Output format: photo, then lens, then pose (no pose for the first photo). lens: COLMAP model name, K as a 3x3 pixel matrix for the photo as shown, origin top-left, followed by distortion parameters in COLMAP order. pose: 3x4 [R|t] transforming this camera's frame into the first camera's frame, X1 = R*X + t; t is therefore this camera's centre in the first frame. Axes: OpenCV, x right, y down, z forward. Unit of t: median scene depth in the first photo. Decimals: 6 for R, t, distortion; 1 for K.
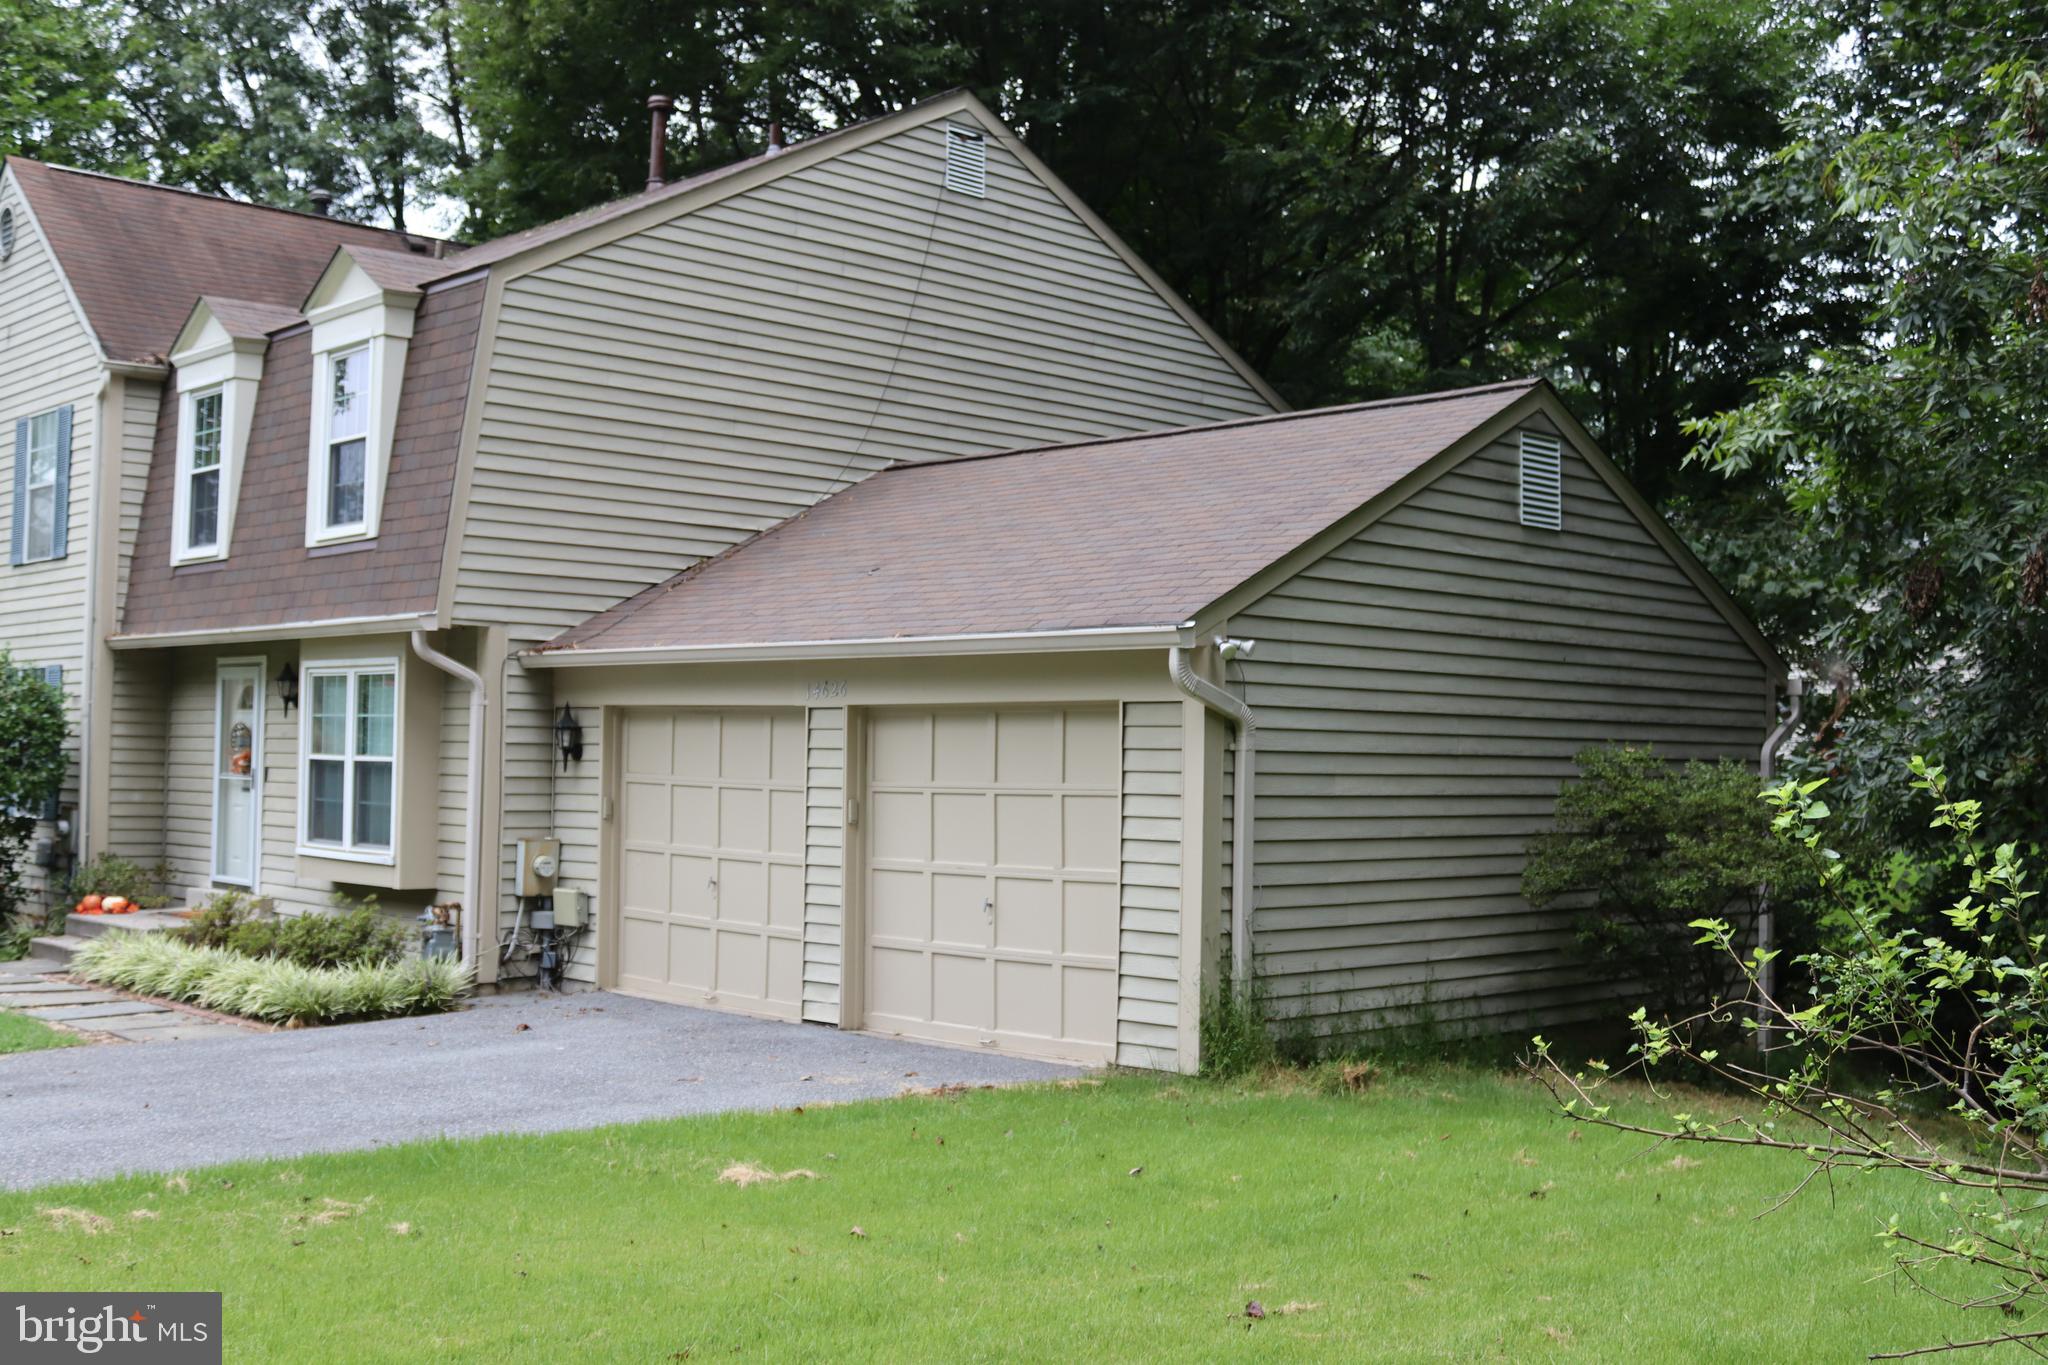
lens RADIAL K [[2120.9, 0, 1016.0], [0, 2120.9, 649.9], [0, 0, 1]] dist [-0.089586, 0.011510]
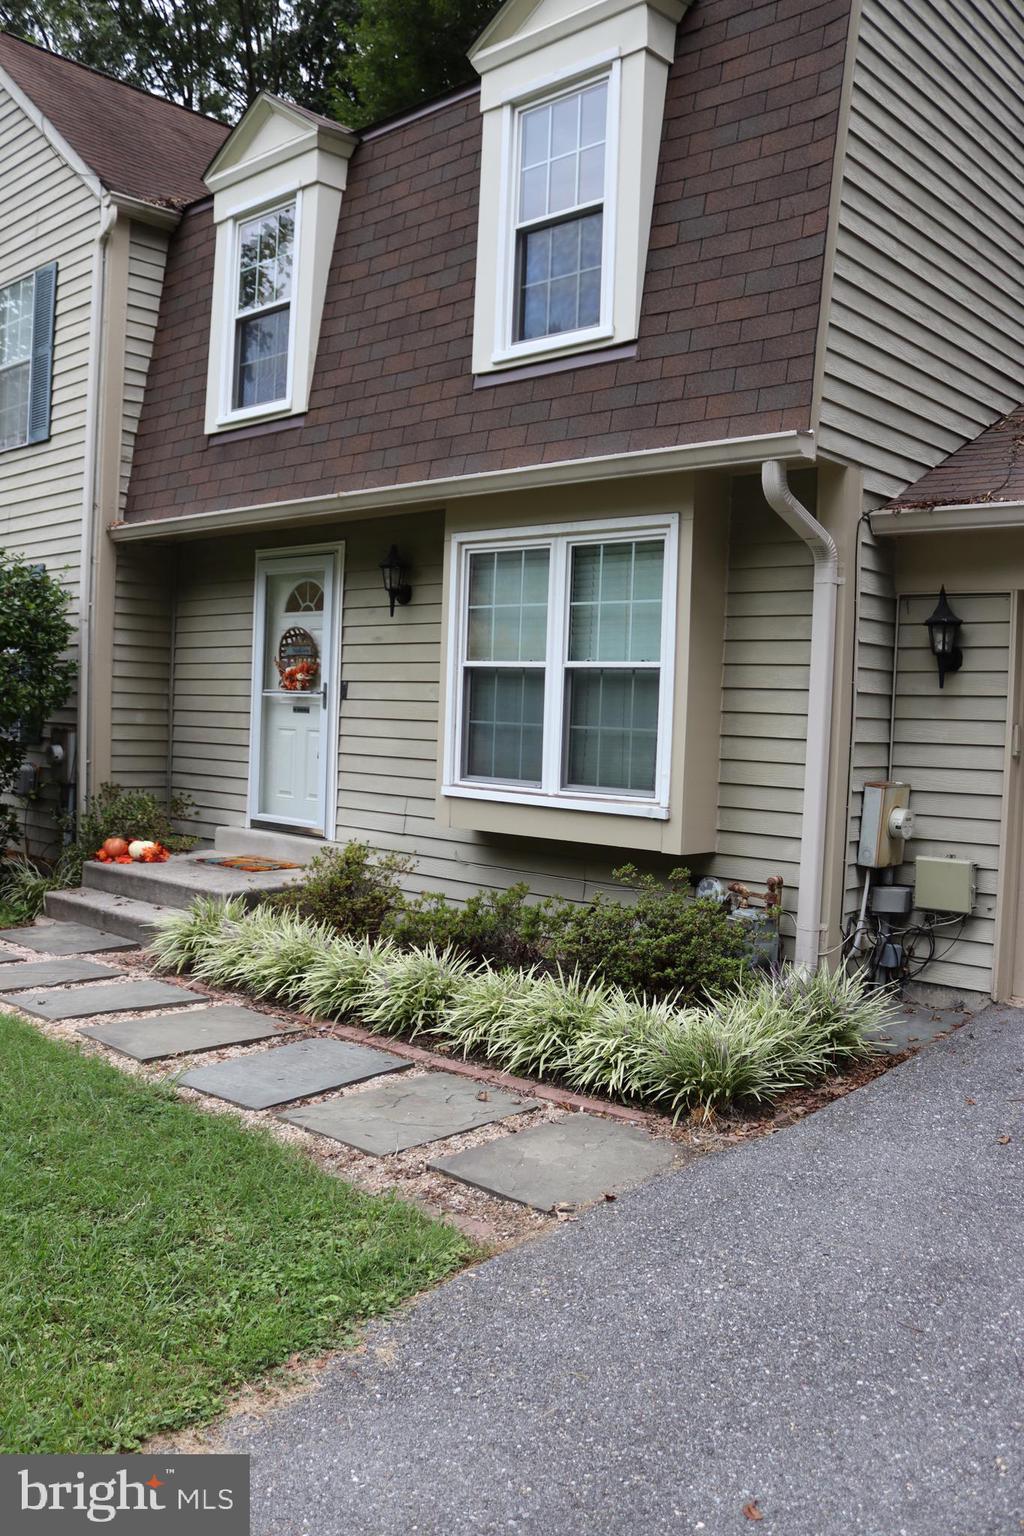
lens RADIAL K [[1279.6, 0, 506.7], [0, 1279.6, 763.8], [0, 0, 1]] dist [-0.160566, 0.129482]
pose [[0.998471, 0.017697, 0.052372, -0.373281], [-0.022485, 0.995477, 0.092304, 0.047657], [-0.050502, -0.093340, 0.994353, 0.596810]]
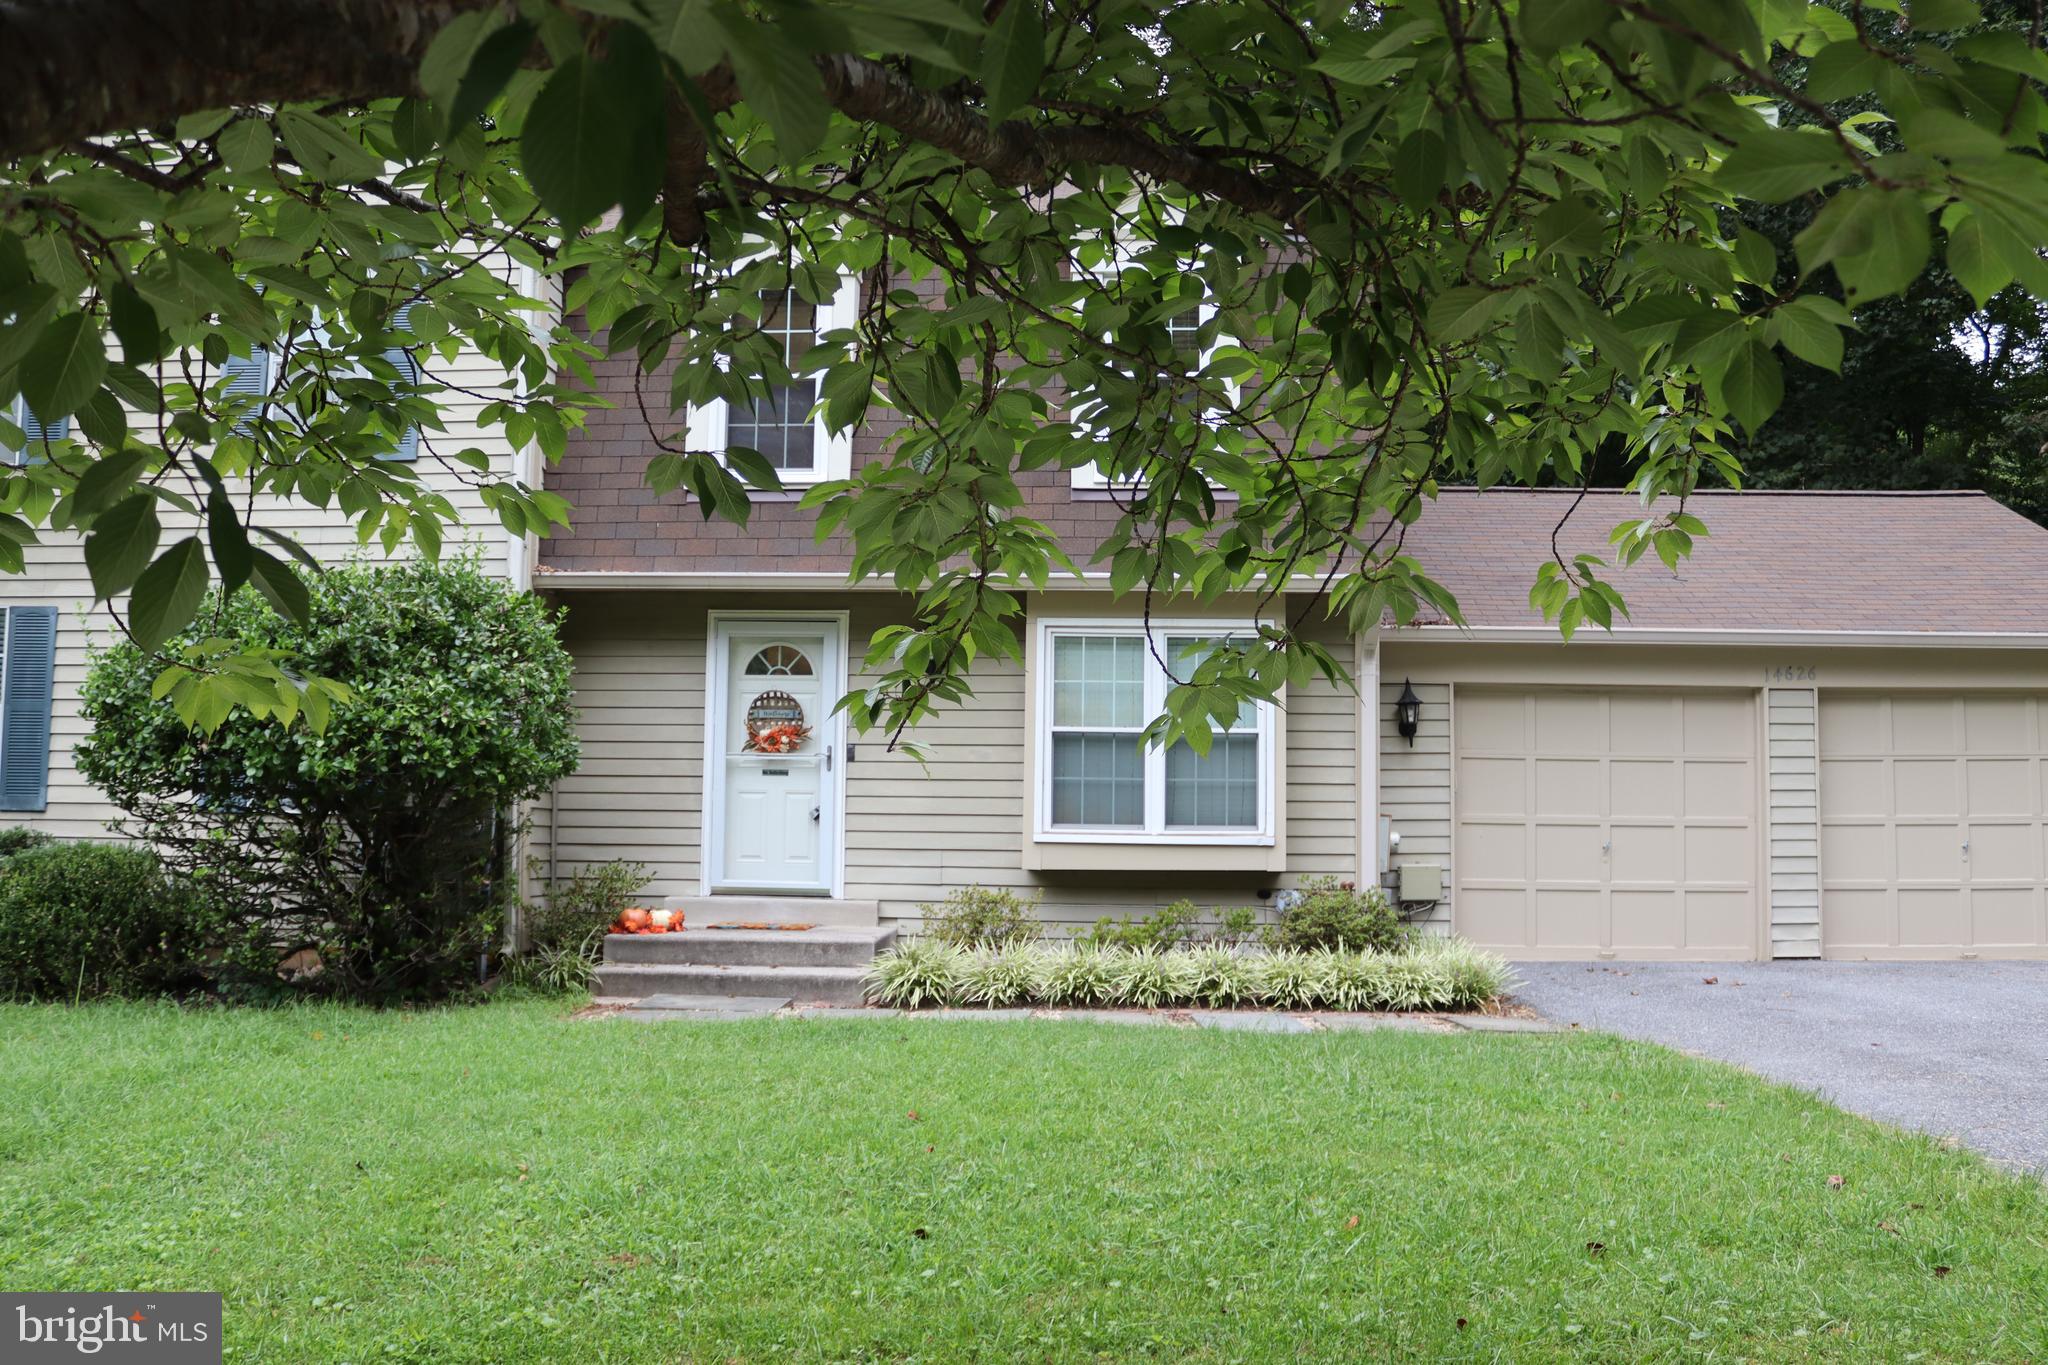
lens RADIAL K [[1706.1, 0, 991.0], [0, 1706.1, 683.8], [0, 0, 1]] dist [-0.160566, 0.129482]
pose [[0.739599, 0.052467, 0.671000, -0.896308], [-0.034252, 0.998599, -0.040330, 0.066579], [-0.672176, 0.006845, 0.740360, 0.537938]]
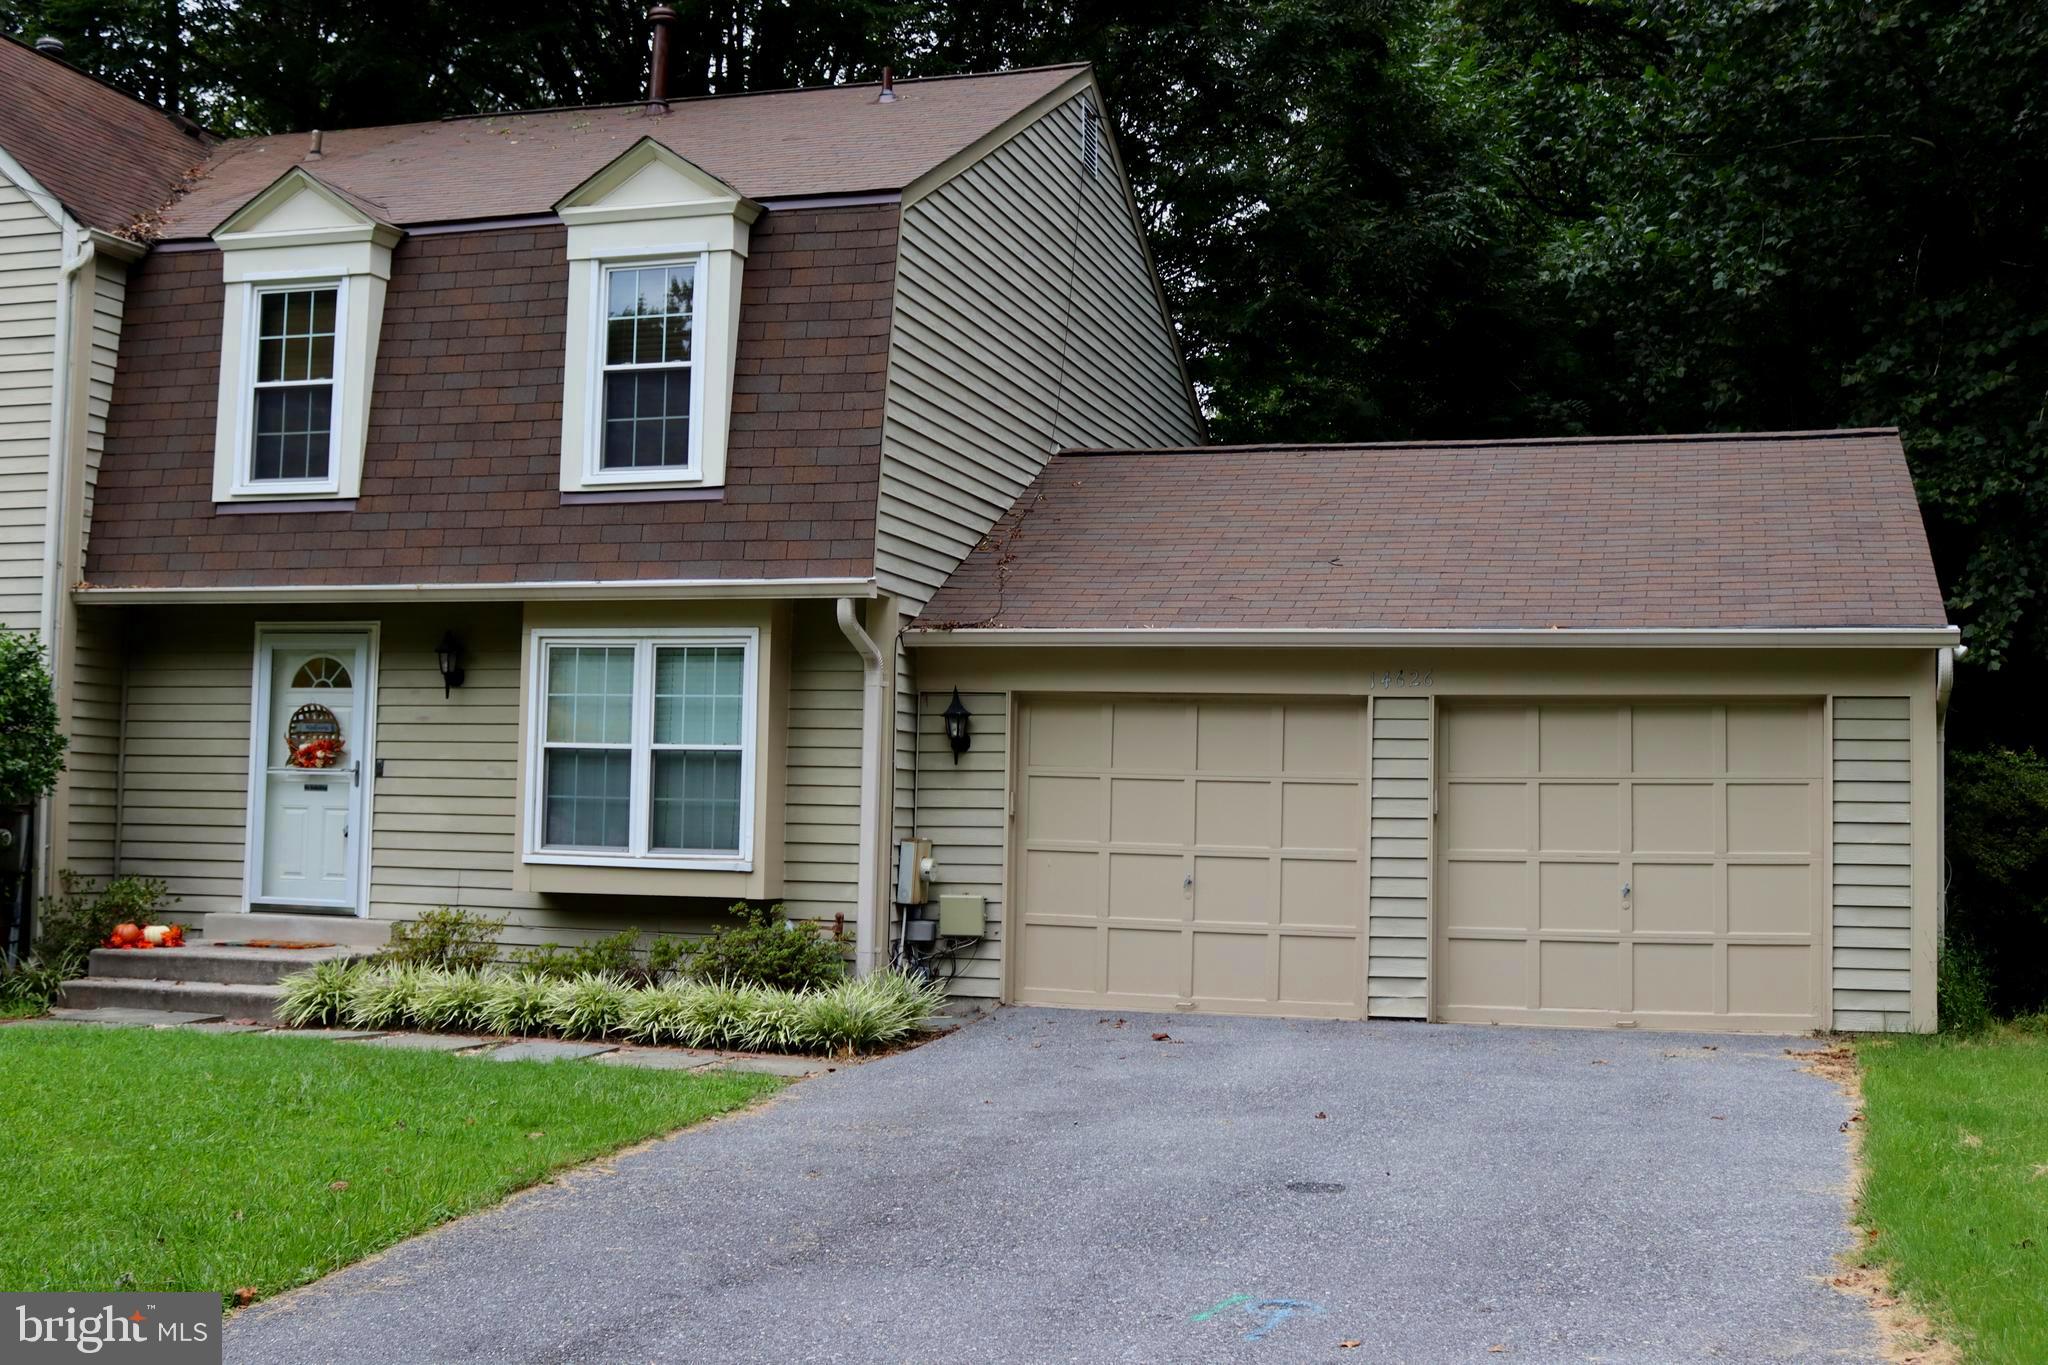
lens RADIAL K [[2314.6, 0, 985.4], [0, 2314.6, 661.3], [0, 0, 1]] dist [-0.106269, 0.172430]
pose [[0.880985, 0.037668, 0.471643, -0.663794], [-0.031919, 0.999287, -0.020186, 0.033285], [-0.472067, 0.002729, 0.881559, 0.128420]]
